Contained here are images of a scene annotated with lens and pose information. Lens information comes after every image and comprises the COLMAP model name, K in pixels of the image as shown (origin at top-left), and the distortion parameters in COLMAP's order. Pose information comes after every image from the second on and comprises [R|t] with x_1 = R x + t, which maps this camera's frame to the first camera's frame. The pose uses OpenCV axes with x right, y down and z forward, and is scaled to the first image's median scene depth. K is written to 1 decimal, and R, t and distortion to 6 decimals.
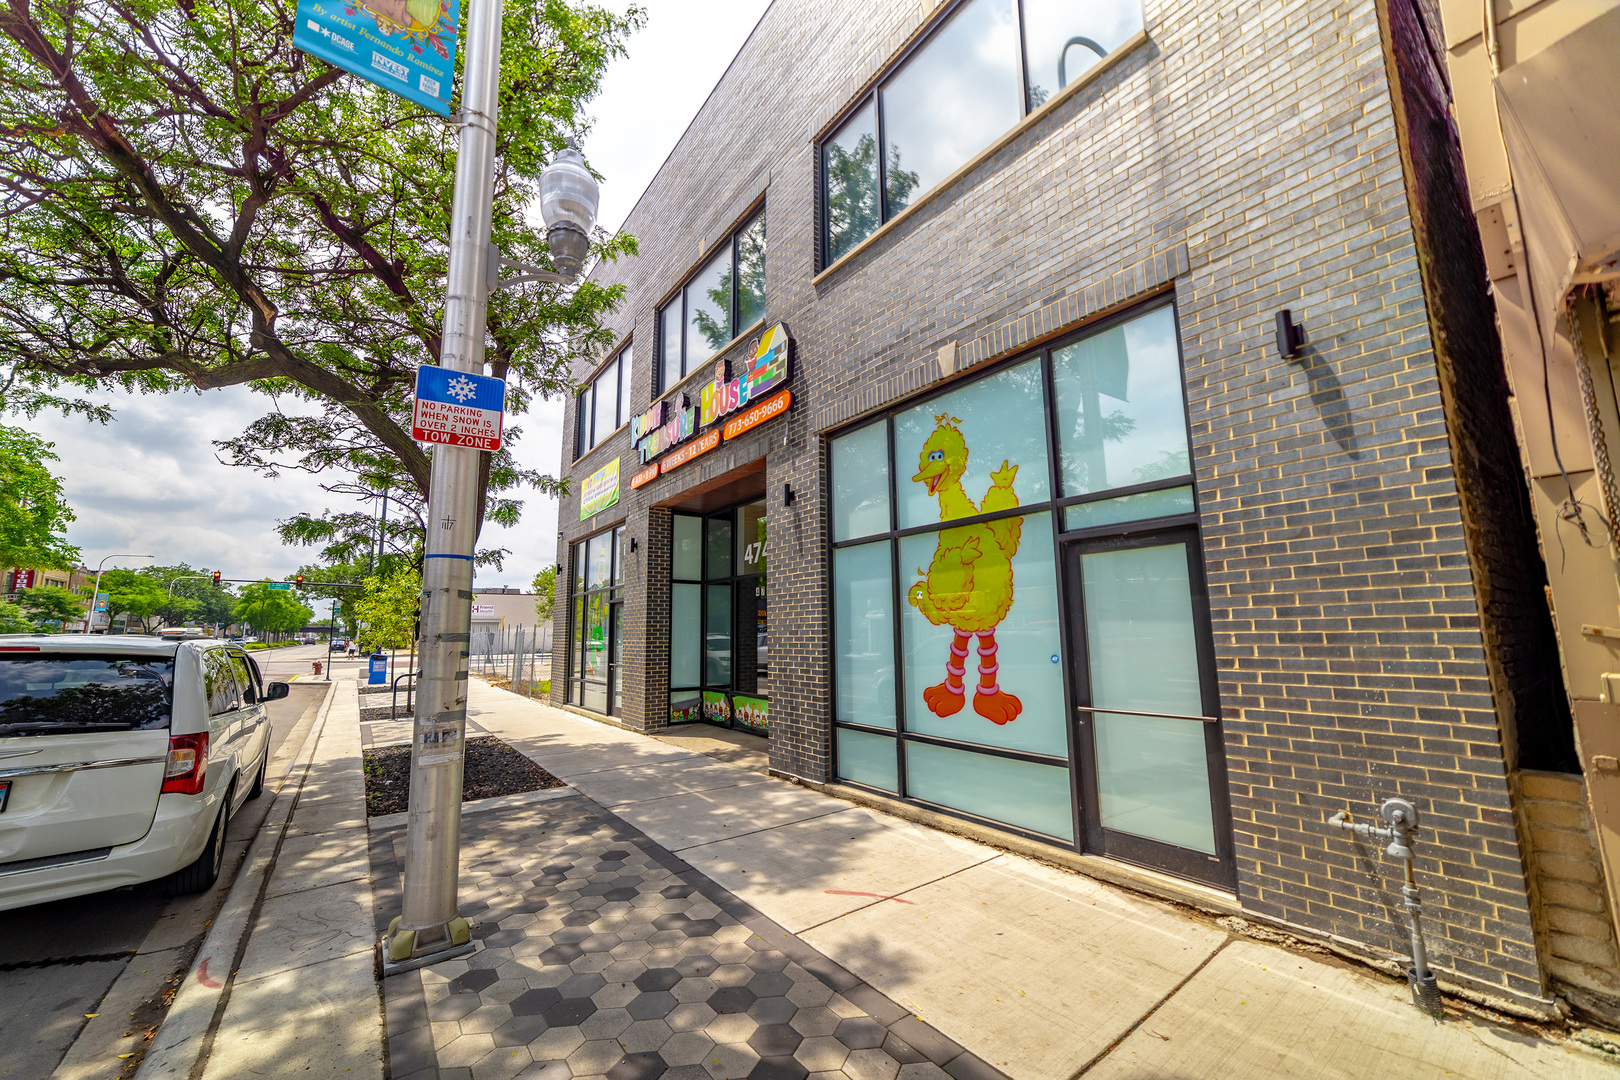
lens RADIAL K [[619.0, 0, 822.1], [0, 619.0, 541.4], [0, 0, 1]] dist [-0.021053, 0.000074]
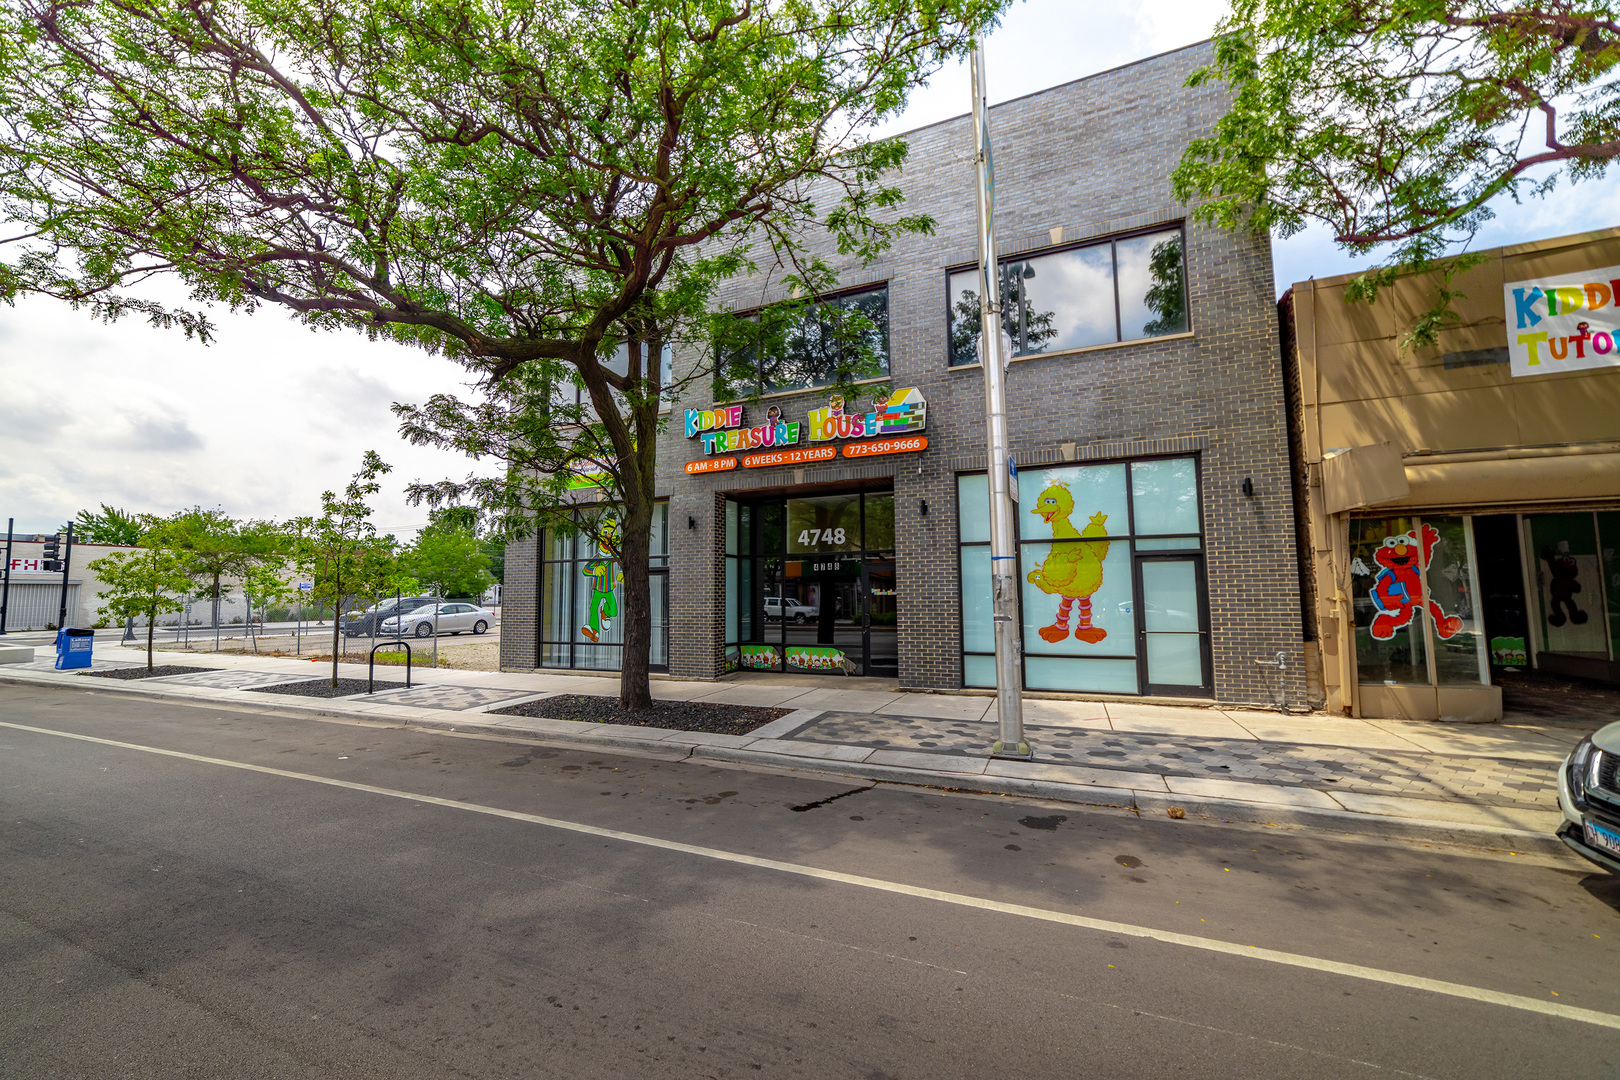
lens RADIAL K [[619.0, 0, 822.1], [0, 619.0, 541.4], [0, 0, 1]] dist [-0.021053, 0.000074]
pose [[0.863228, 0.049384, 0.502393, -1.359875], [-0.075502, 0.996640, 0.031763, -0.028838], [-0.499136, -0.065351, 0.864056, -0.249625]]
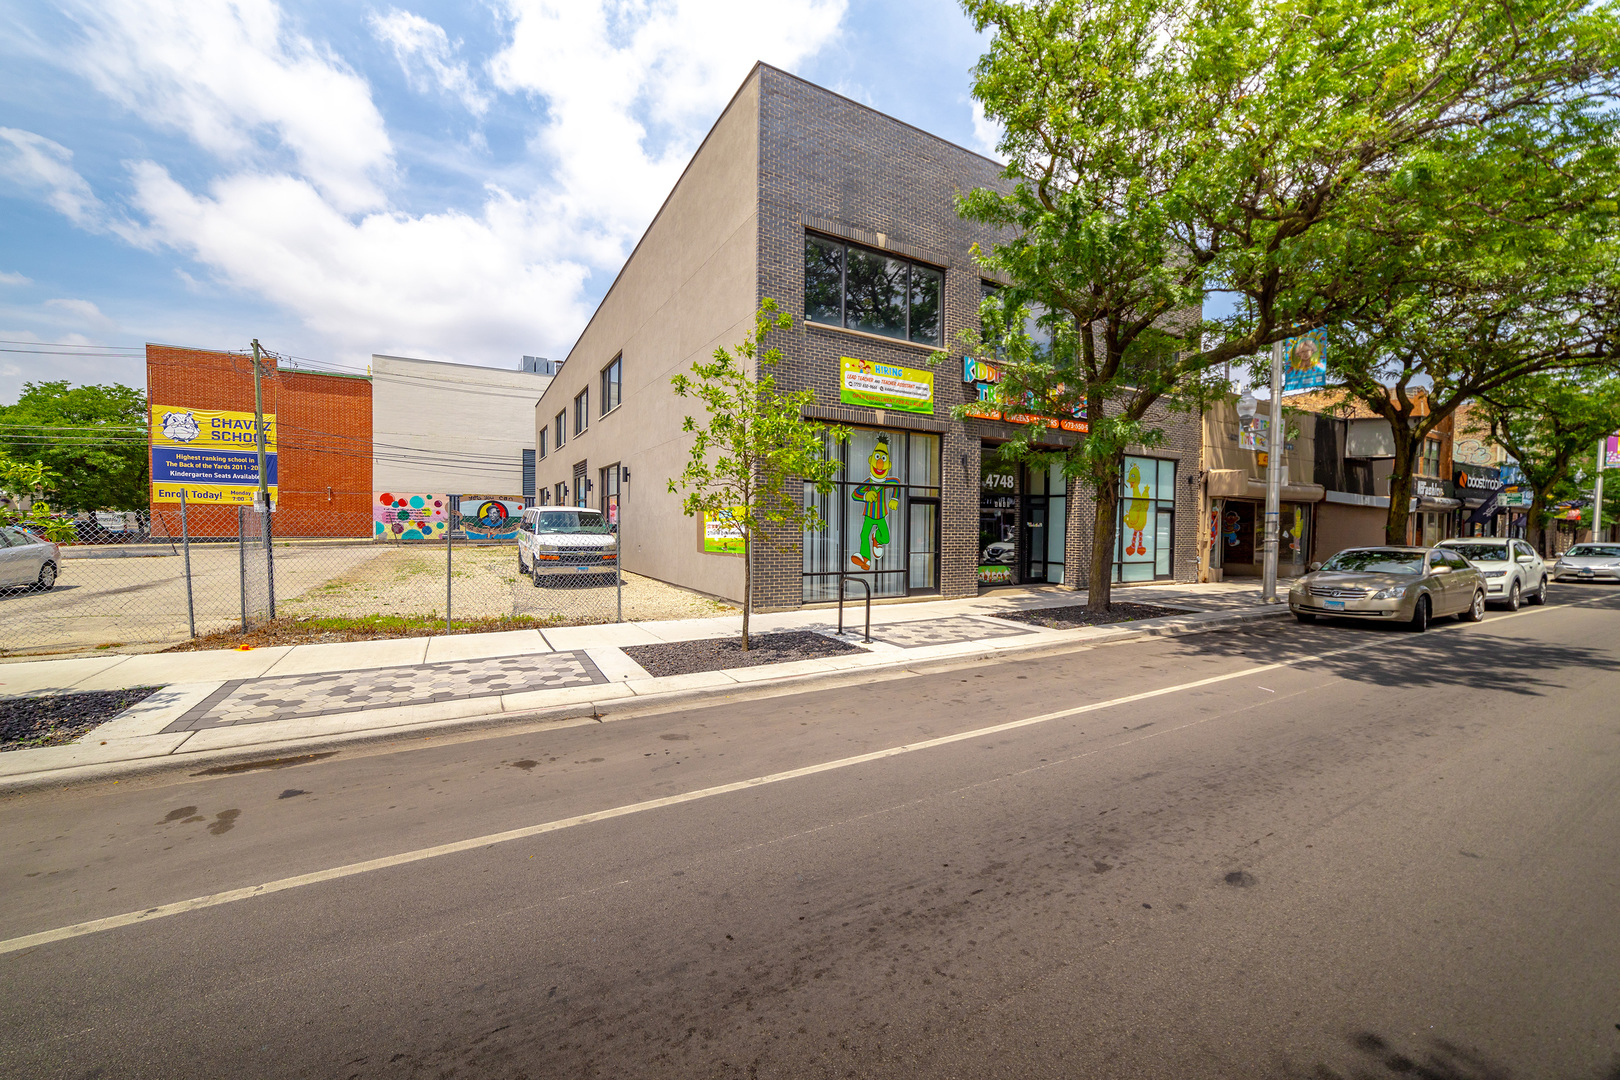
lens RADIAL K [[619.0, 0, 822.1], [0, 619.0, 541.4], [0, 0, 1]] dist [-0.021053, 0.000074]
pose [[0.111614, -0.010367, 0.993698, -3.306186], [-0.157918, 0.987054, 0.028036, 0.376624], [-0.981124, -0.160052, 0.108532, 2.279678]]
